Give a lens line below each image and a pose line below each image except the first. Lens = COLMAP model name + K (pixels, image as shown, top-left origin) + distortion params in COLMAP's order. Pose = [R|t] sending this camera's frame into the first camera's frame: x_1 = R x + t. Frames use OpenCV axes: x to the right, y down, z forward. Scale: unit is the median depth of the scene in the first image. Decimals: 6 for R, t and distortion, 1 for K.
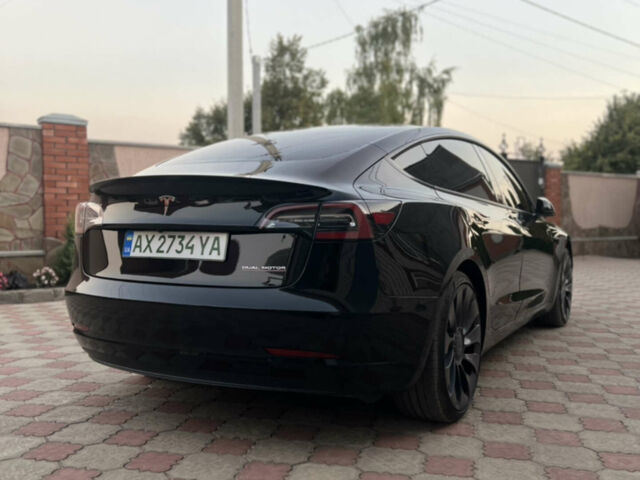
lens RADIAL K [[607.2, 0, 320.0], [0, 607.2, 240.0], [0, 0, 1]] dist [0.072227, -0.110263]
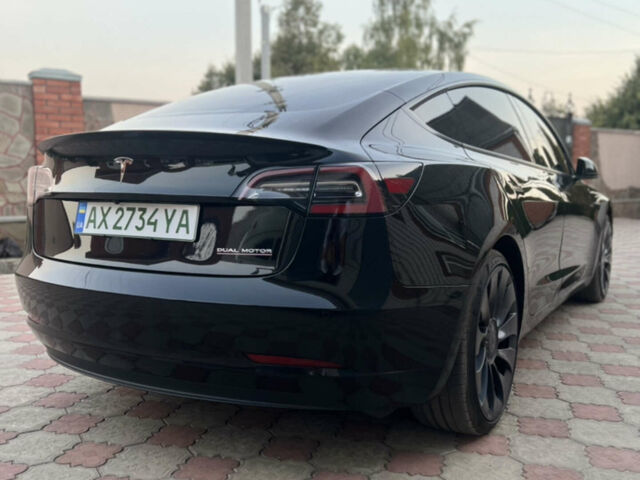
lens RADIAL K [[607.2, 0, 320.0], [0, 607.2, 240.0], [0, 0, 1]] dist [0.072227, -0.110263]
pose [[0.999614, -0.000458, -0.027782, 0.019967], [0.002242, 0.997934, 0.064209, -0.013288], [0.027695, -0.064246, 0.997550, 0.178005]]
